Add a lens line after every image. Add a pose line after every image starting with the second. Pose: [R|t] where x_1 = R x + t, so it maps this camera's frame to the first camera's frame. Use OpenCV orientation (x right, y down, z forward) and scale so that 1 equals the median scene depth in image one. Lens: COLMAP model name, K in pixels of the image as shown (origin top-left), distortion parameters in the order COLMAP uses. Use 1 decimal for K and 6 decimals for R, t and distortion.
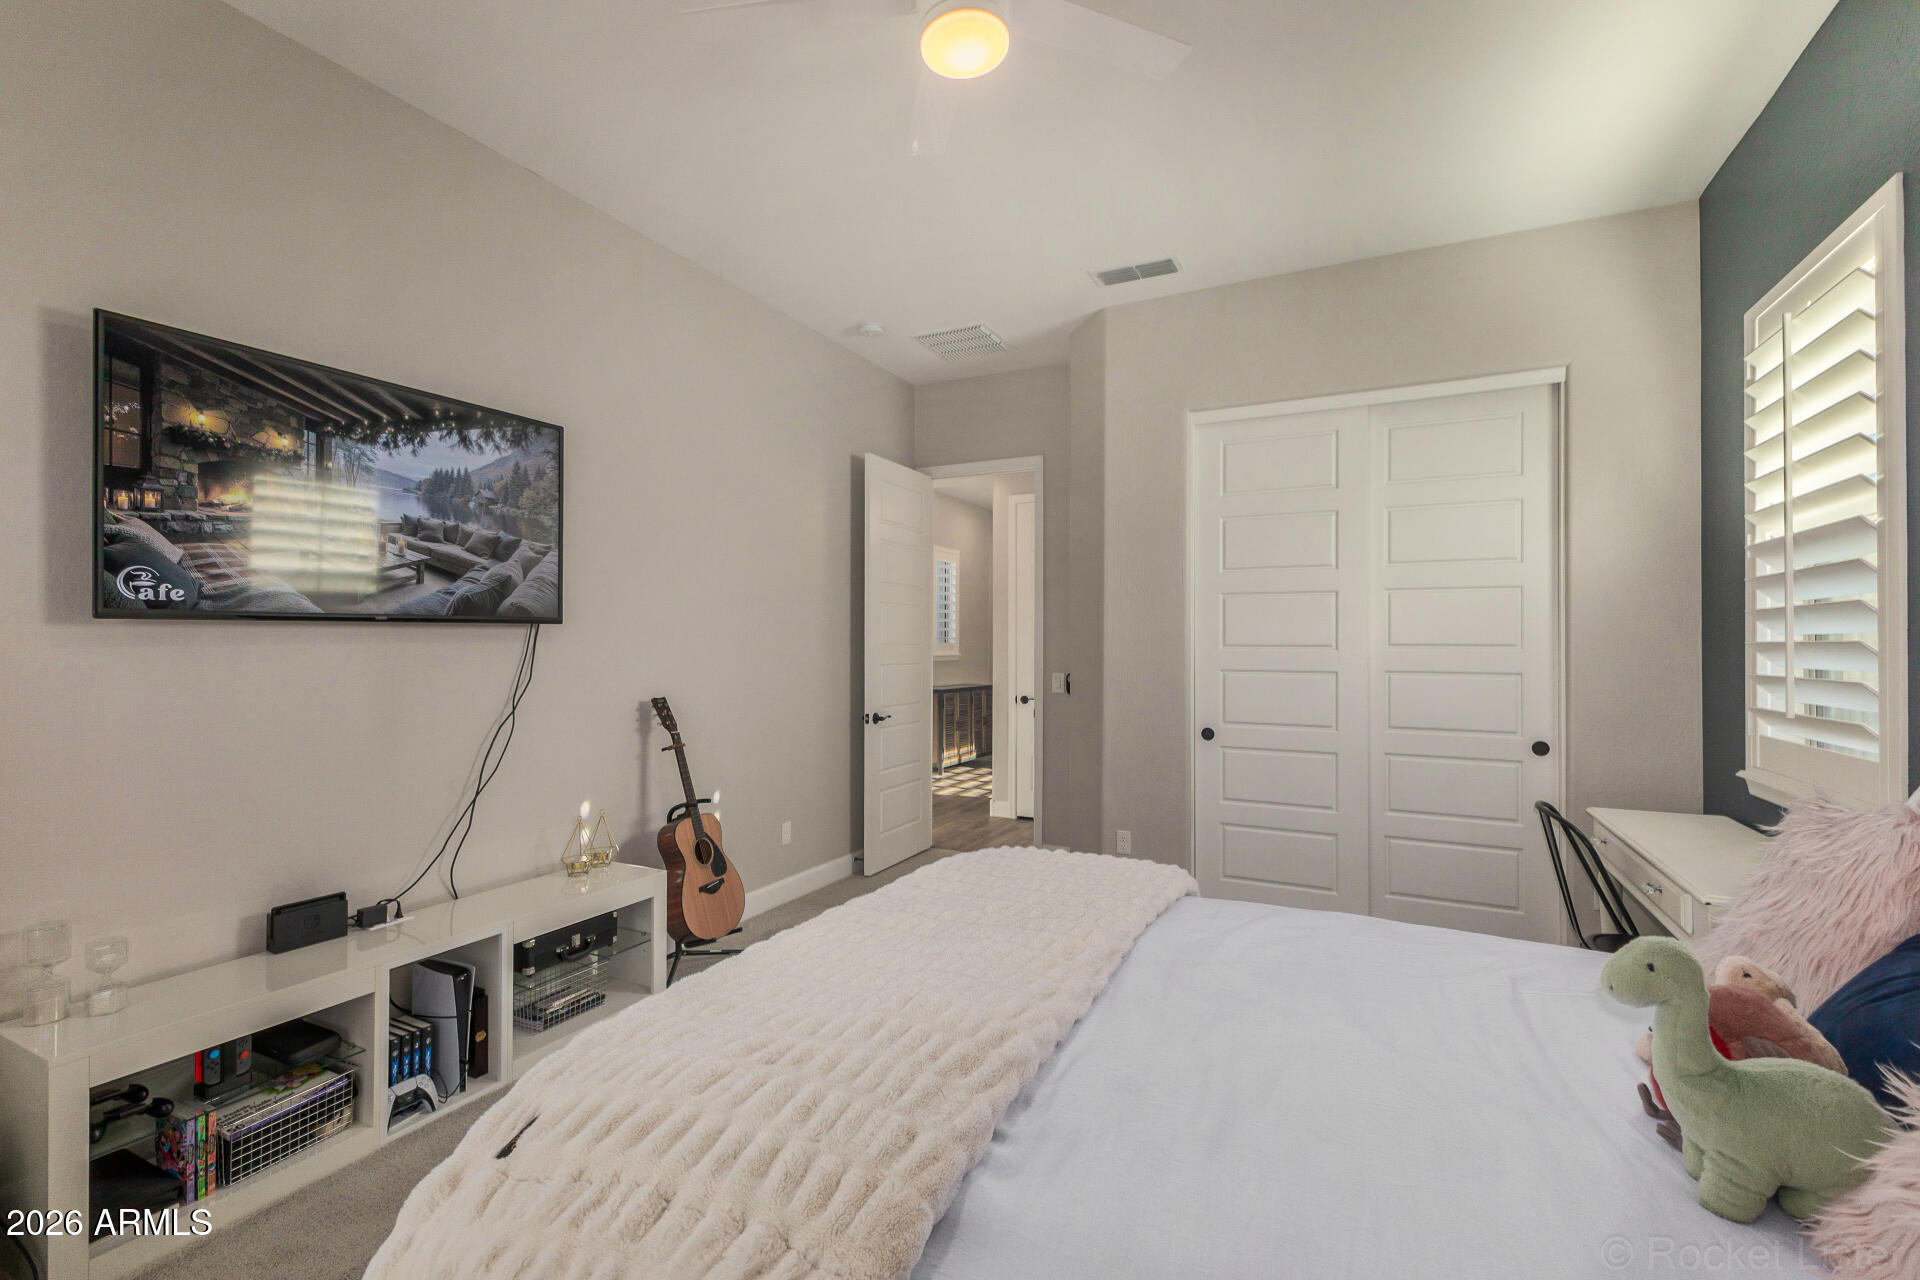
lens RADIAL K [[833.6, 0, 963.3], [0, 833.6, 627.4], [0, 0, 1]] dist [0.016535, -0.012859]
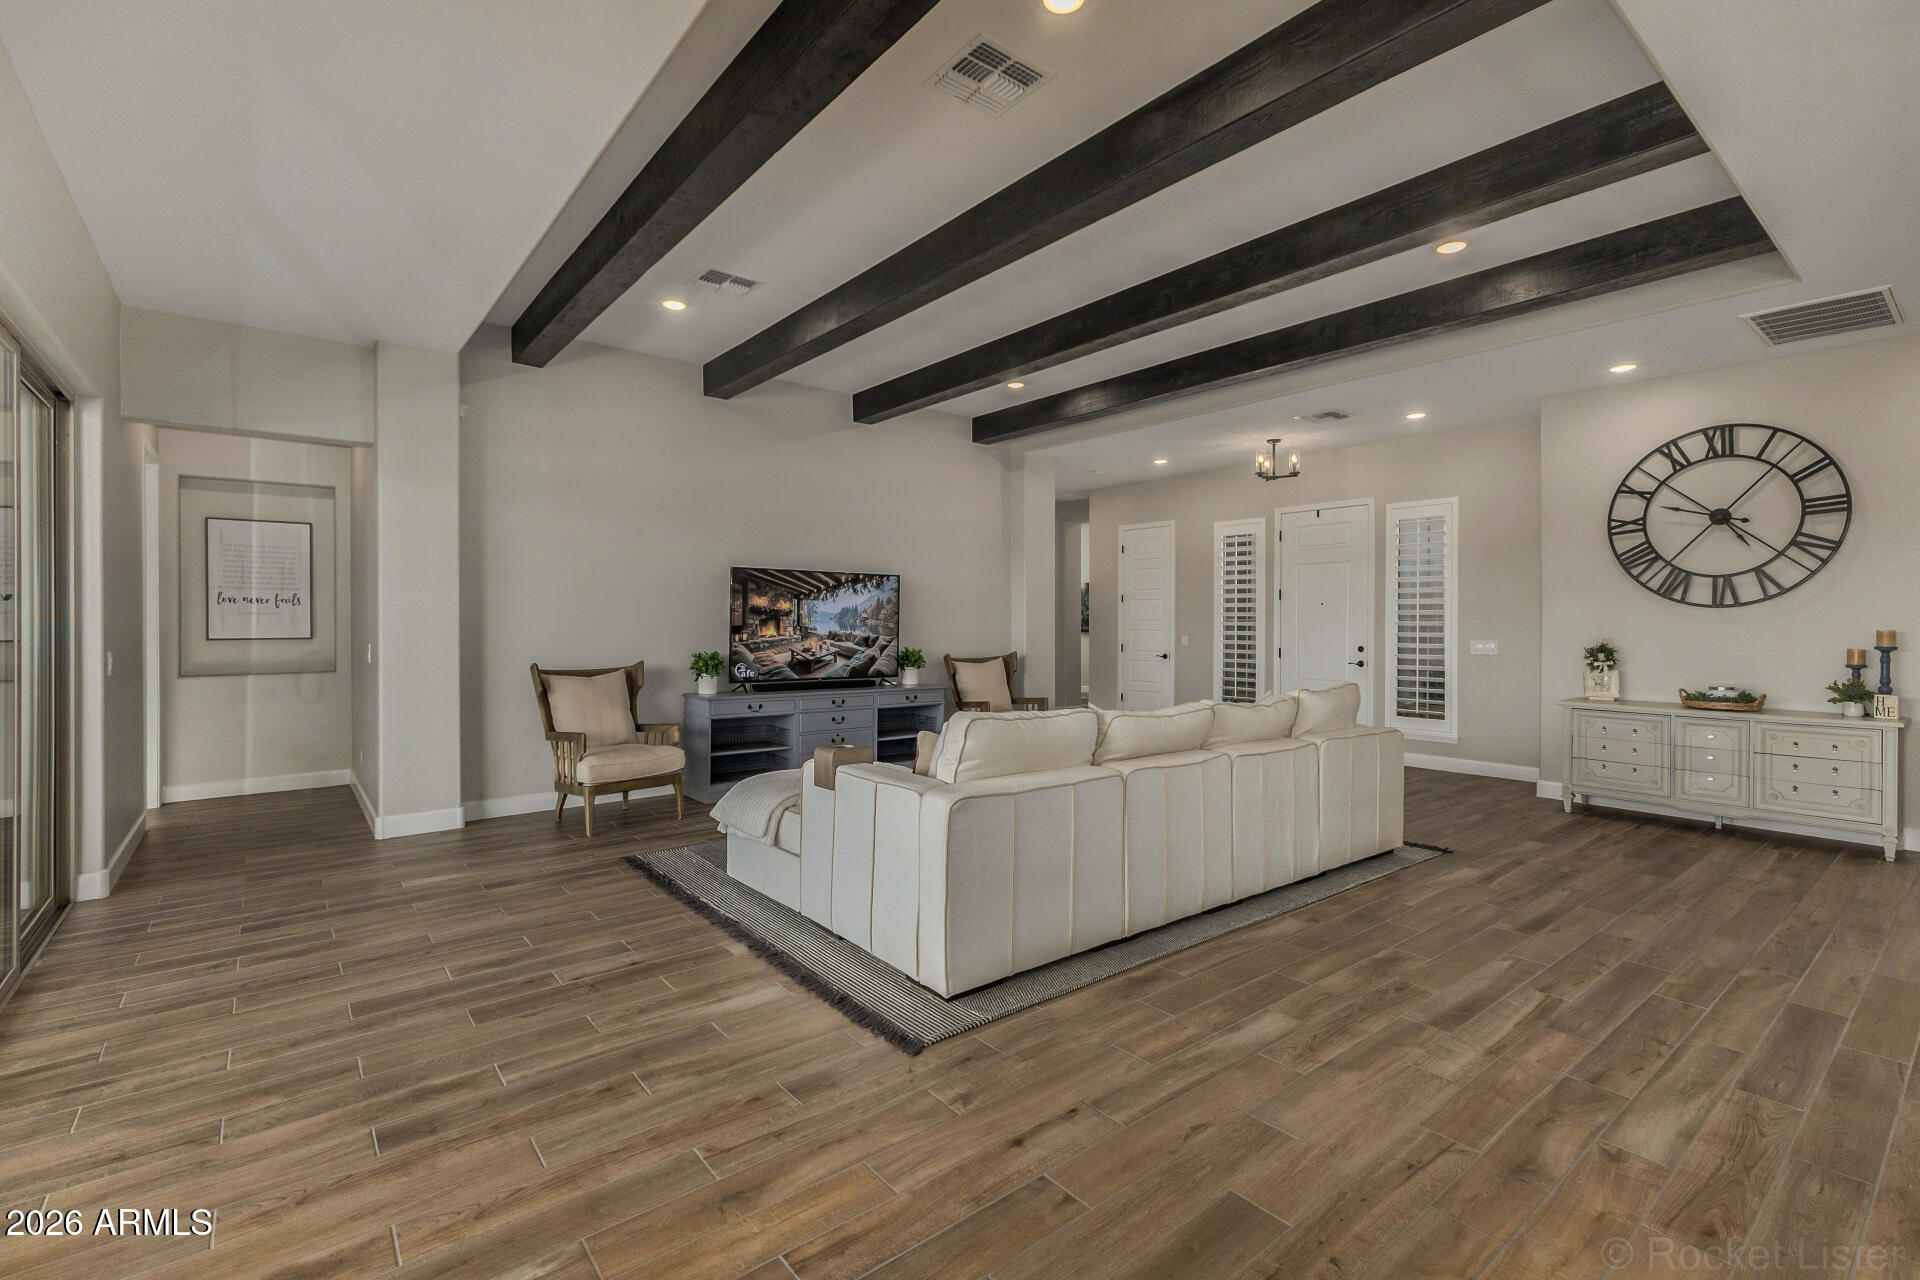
lens RADIAL K [[847.0, 0, 965.2], [0, 847.0, 626.0], [0, 0, 1]] dist [0.014003, -0.005261]
pose [[0.907724, 0.008633, -0.419480, 0.530924], [-0.007751, 0.999963, 0.003807, -0.149497], [0.419497, -0.000204, 0.907757, -0.784337]]
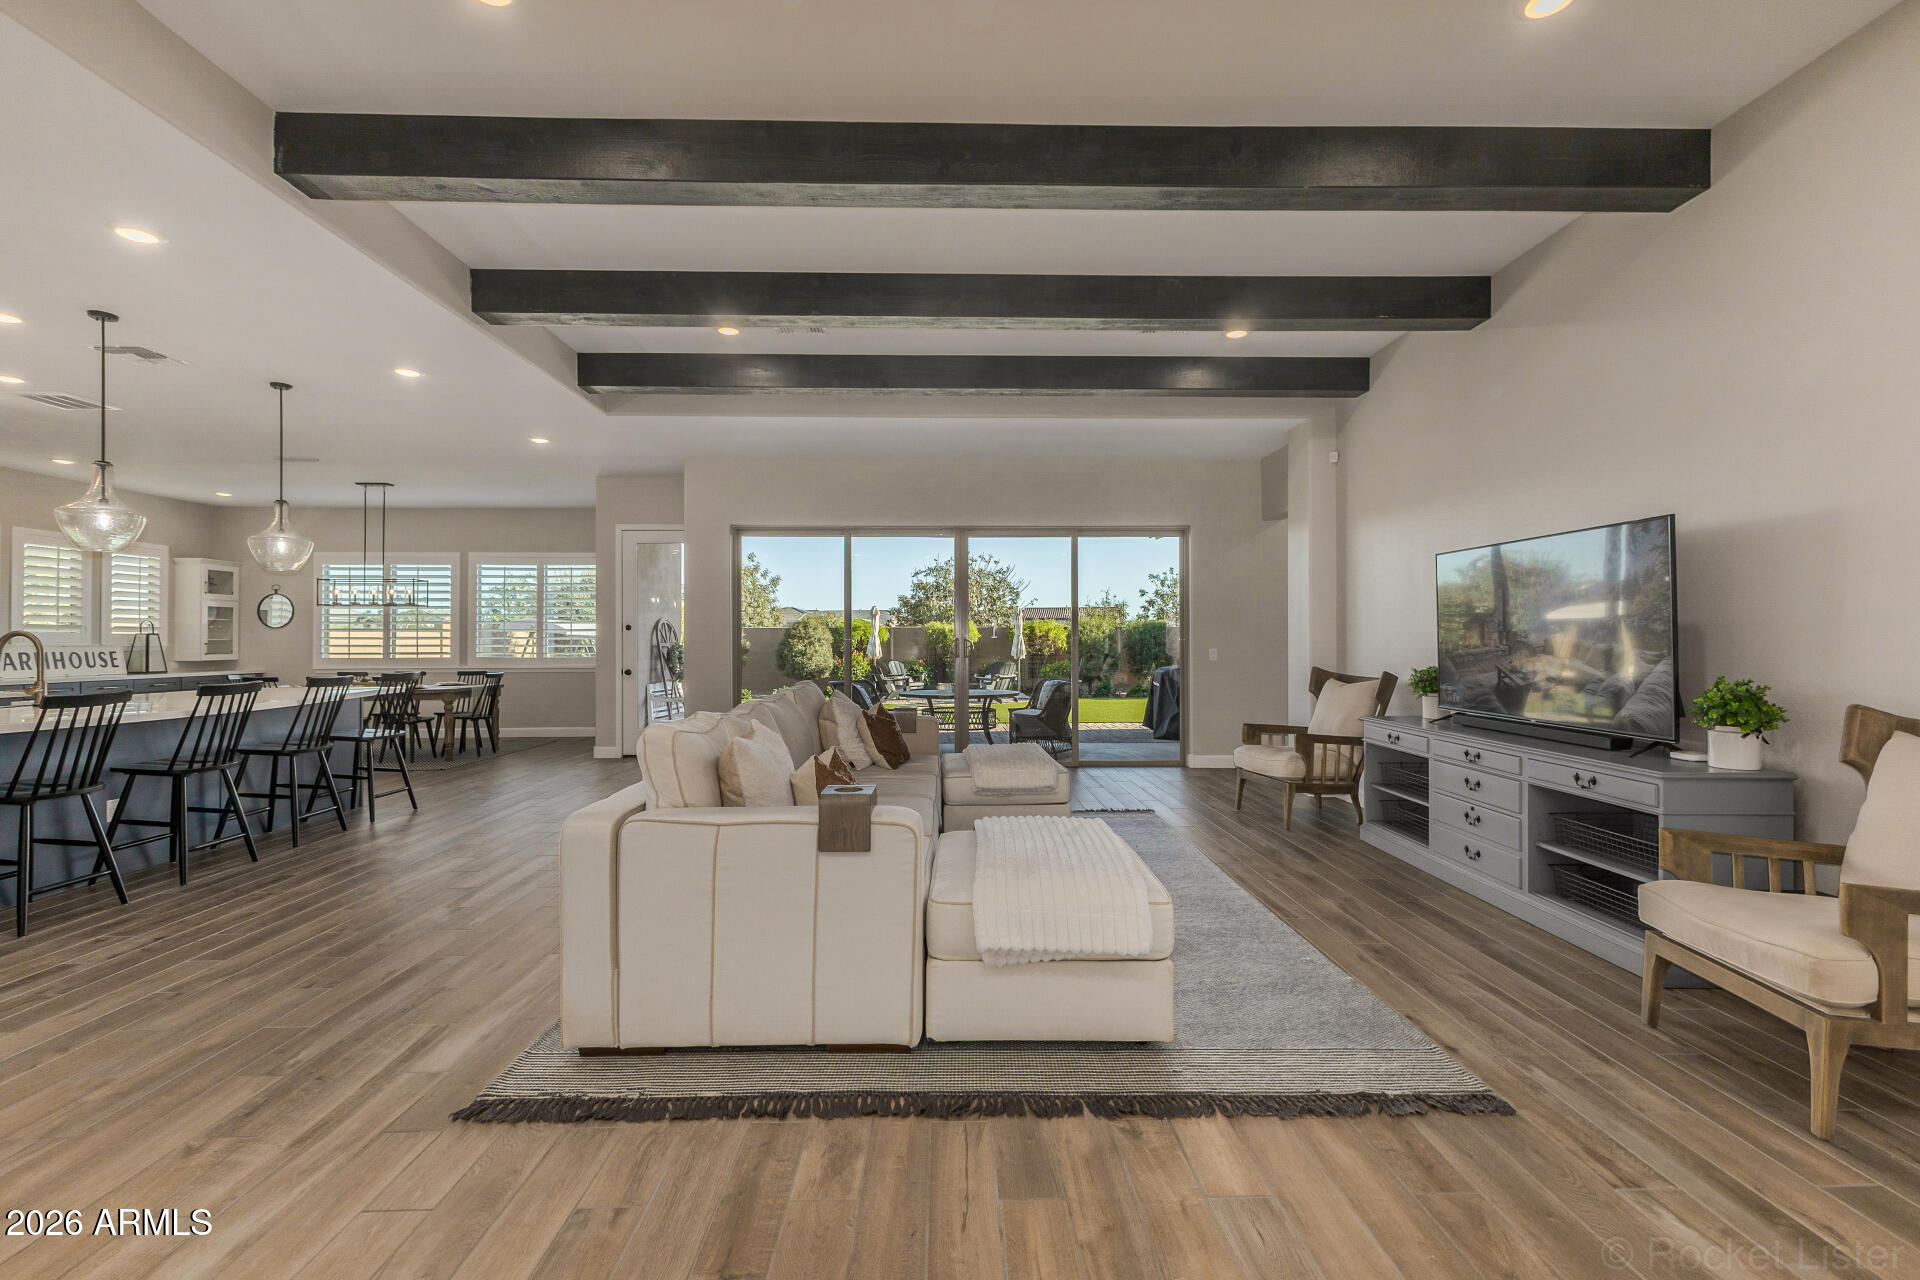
lens RADIAL K [[856.6, 0, 957.4], [0, 856.6, 634.9], [0, 0, 1]] dist [0.017178, -0.007245]
pose [[-0.890109, 0.003303, -0.455735, 0.638759], [0.006034, 0.999972, -0.004537, -0.131339], [0.455707, -0.006788, -0.890104, 1.641614]]
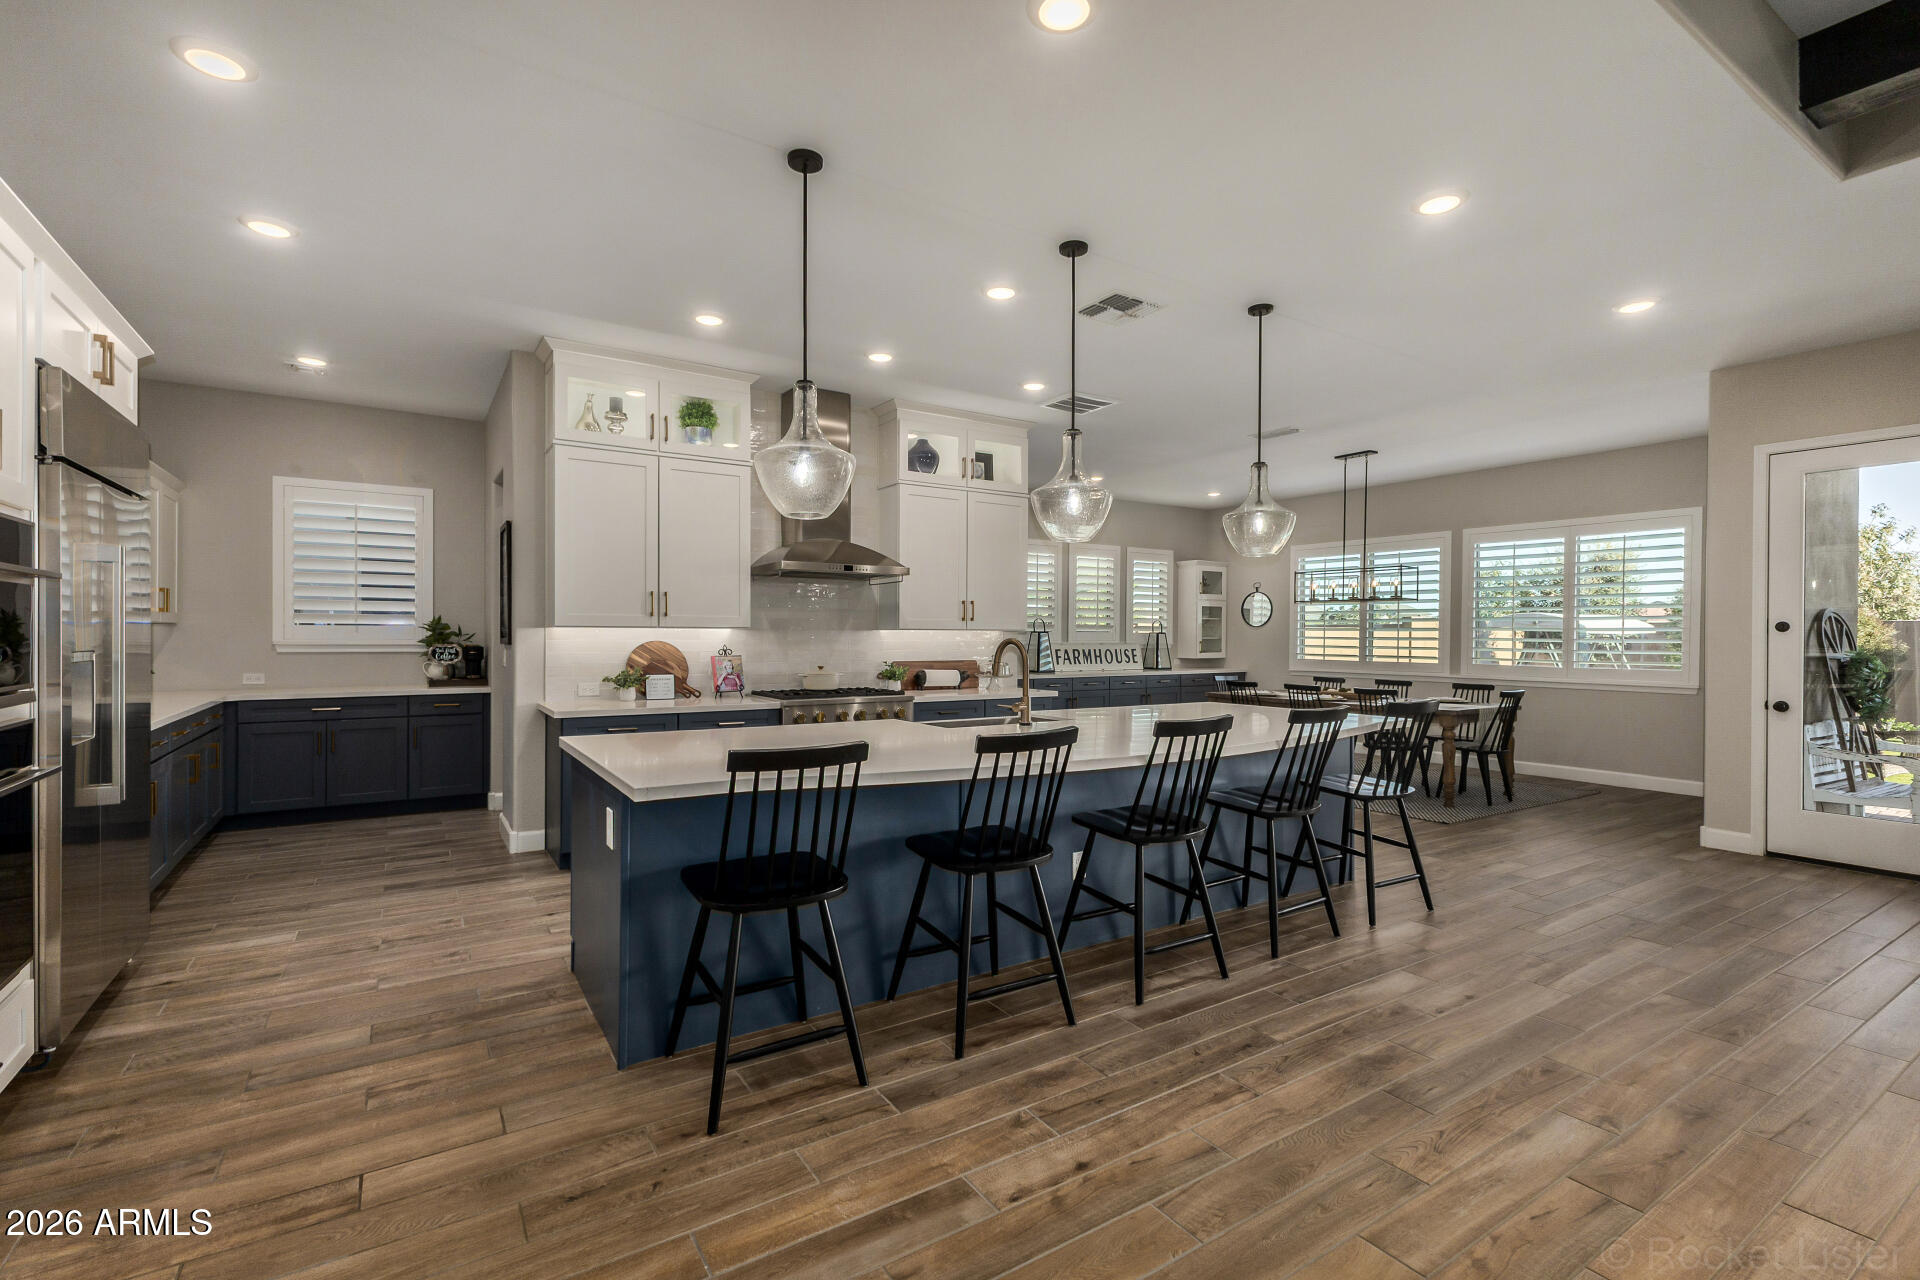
lens RADIAL K [[833.7, 0, 936.7], [0, 833.7, 637.0], [0, 0, 1]] dist [0.017845, -0.006079]
pose [[-0.845154, -0.001840, 0.534520, 0.791323], [-0.000558, 0.999997, 0.002560, -0.157523], [-0.534523, 0.001866, -0.845152, 0.815673]]
